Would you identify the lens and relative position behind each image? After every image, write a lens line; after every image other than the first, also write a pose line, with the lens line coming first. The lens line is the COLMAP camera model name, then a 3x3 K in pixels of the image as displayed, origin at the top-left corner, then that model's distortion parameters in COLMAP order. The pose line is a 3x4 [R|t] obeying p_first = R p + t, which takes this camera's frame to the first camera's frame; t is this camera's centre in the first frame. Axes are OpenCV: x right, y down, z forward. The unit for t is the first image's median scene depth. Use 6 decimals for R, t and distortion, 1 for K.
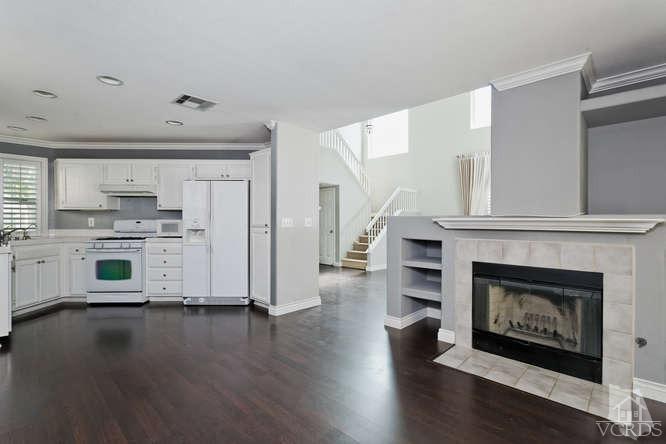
lens RADIAL K [[312.5, 0, 333.9], [0, 312.5, 225.9], [0, 0, 1]] dist [0.001641, 0.000306]
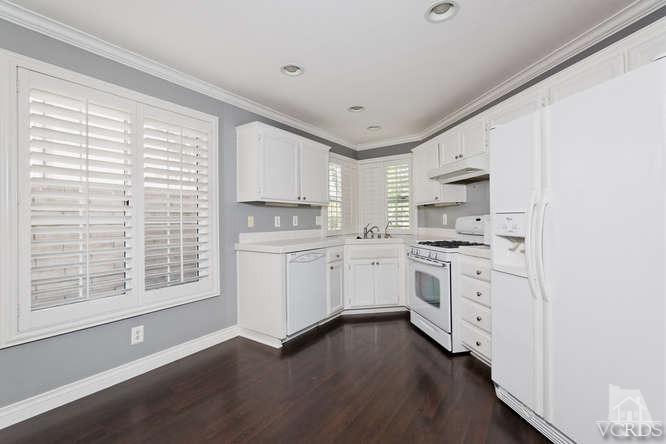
lens RADIAL K [[298.4, 0, 329.5], [0, 298.4, 219.6], [0, 0, 1]] dist [-0.001098, -0.000015]
pose [[0.158273, -0.003931, -0.987388, -0.074533], [-0.001472, 0.999990, -0.004218, -0.009249], [0.987394, 0.002121, 0.158265, 0.653554]]
